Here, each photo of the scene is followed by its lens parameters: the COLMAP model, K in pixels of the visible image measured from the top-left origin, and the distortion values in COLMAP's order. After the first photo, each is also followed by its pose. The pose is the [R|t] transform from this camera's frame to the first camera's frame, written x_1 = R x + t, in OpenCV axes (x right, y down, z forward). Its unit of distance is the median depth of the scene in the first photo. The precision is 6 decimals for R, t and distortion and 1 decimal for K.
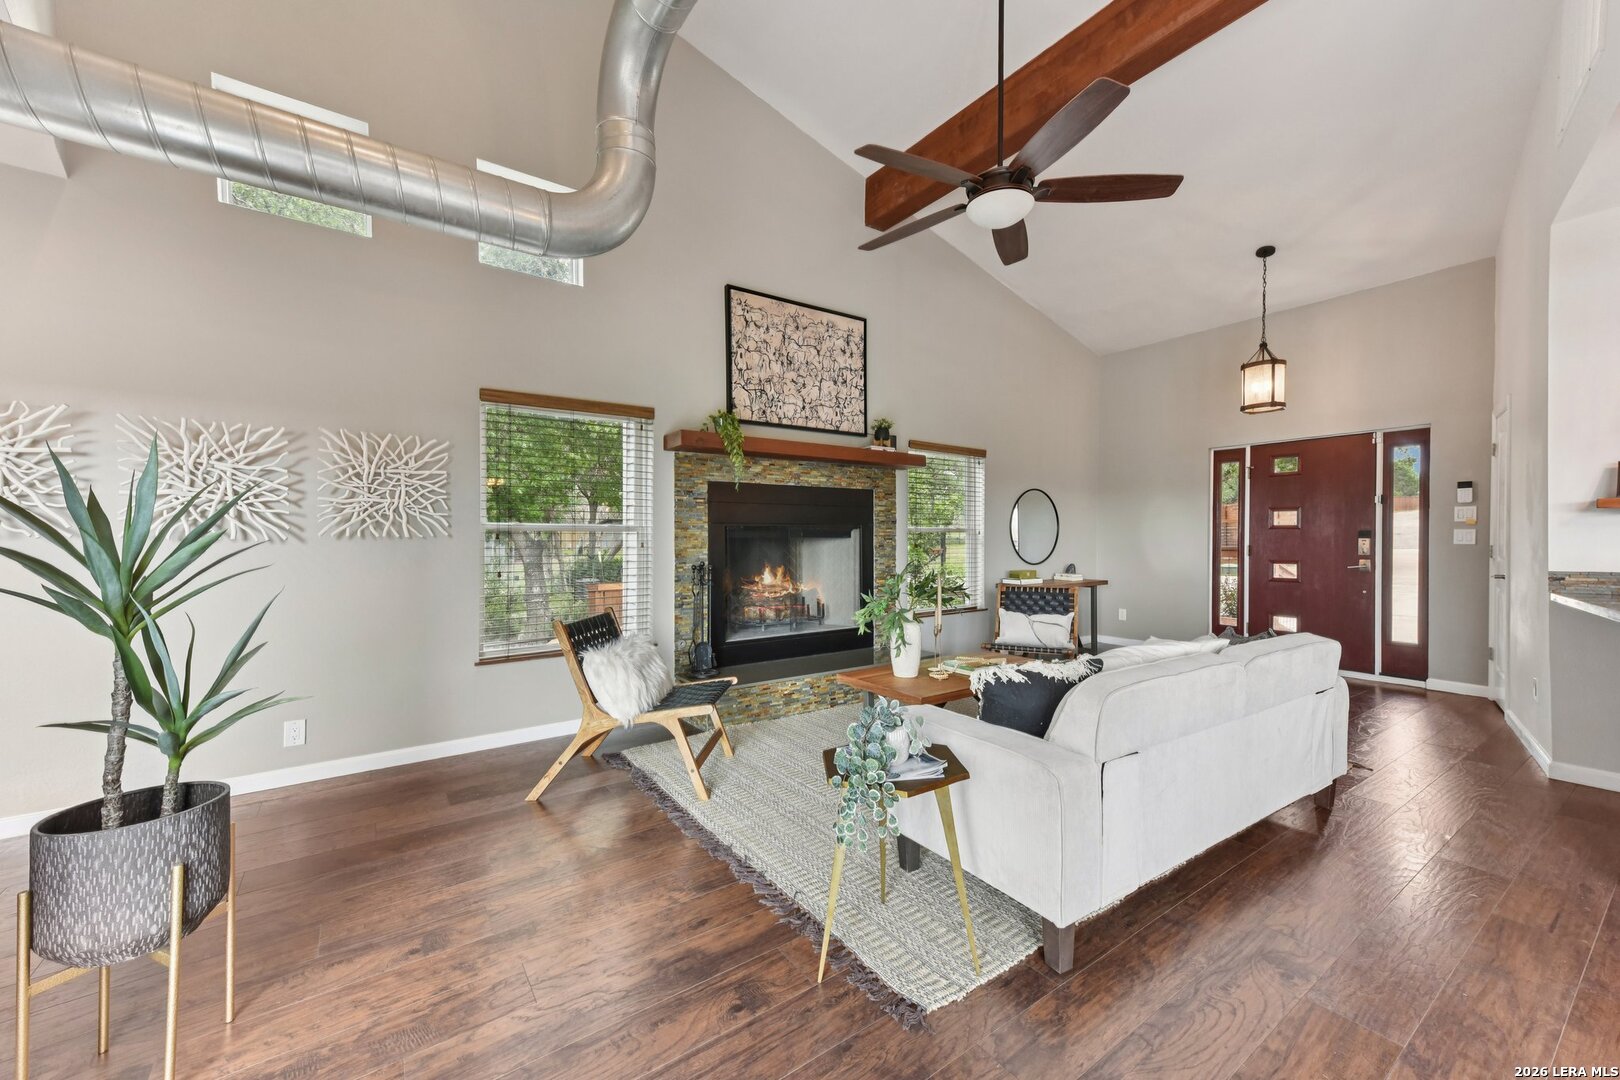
lens RADIAL K [[631.4, 0, 818.9], [0, 631.4, 545.0], [0, 0, 1]] dist [0.001493, 0.000065]
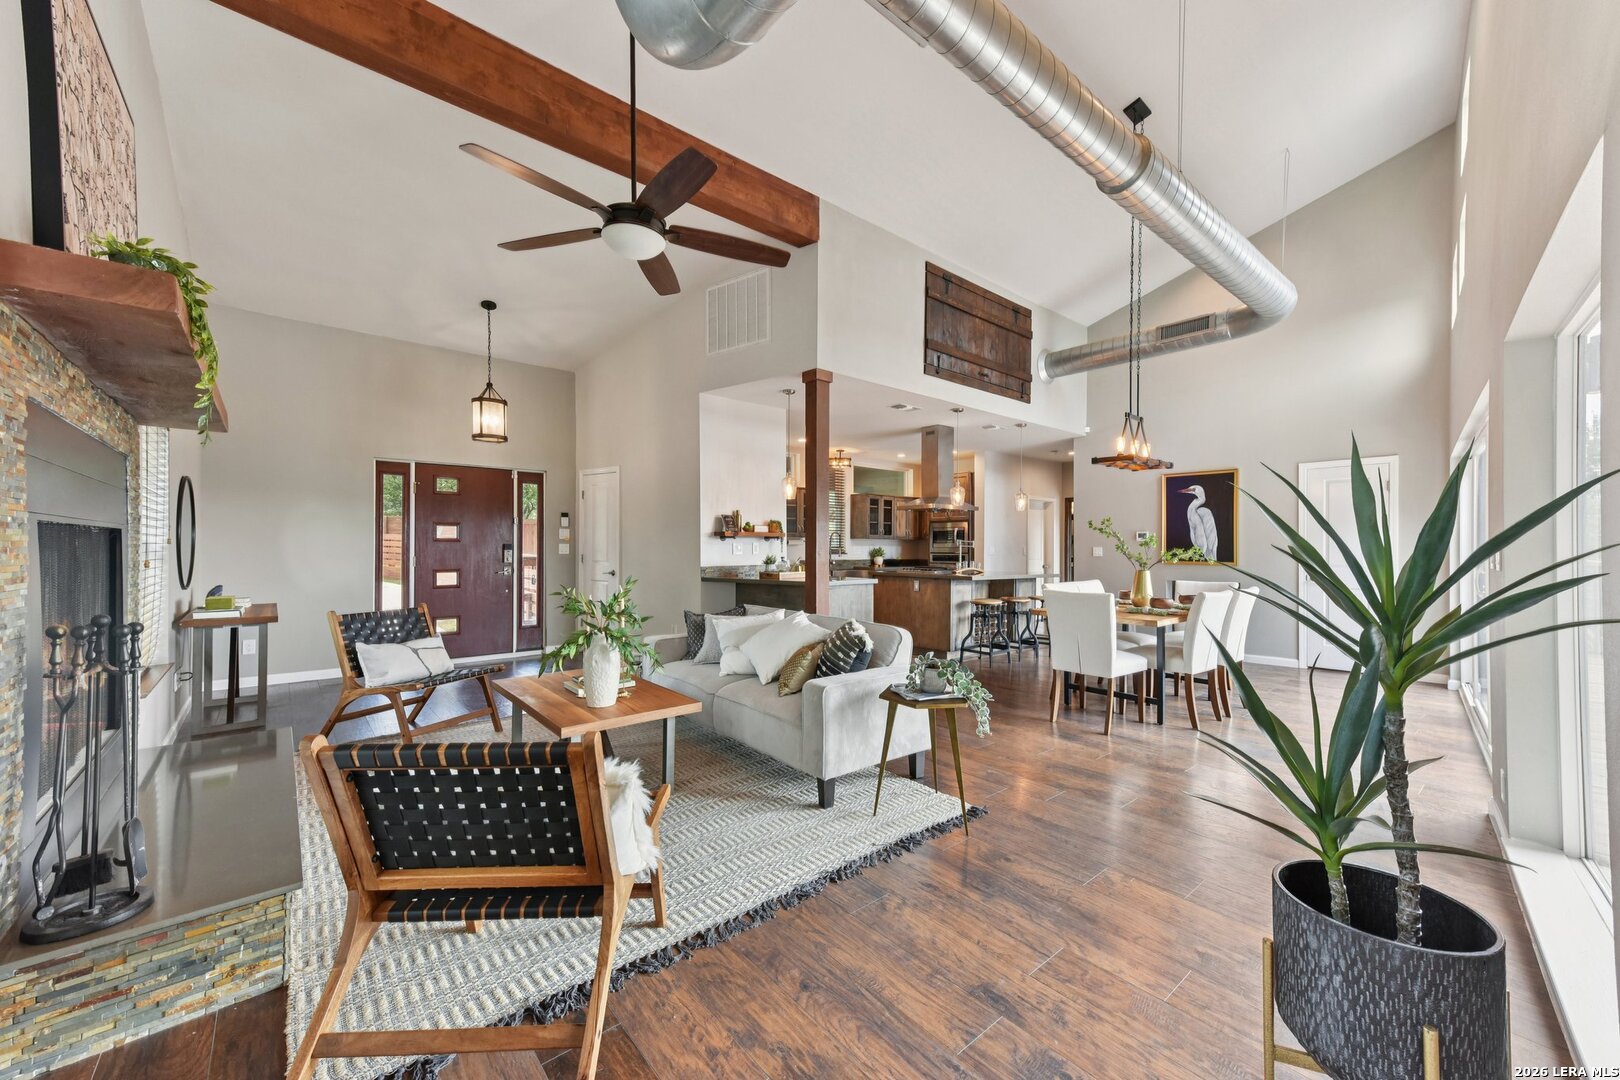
lens RADIAL K [[631.4, 0, 818.9], [0, 631.4, 545.0], [0, 0, 1]] dist [0.001493, 0.000065]
pose [[-0.091203, 0.007612, 0.995803, -0.510349], [0.006468, 0.999954, -0.007051, -0.008026], [-0.995811, 0.005797, -0.091248, 0.500664]]
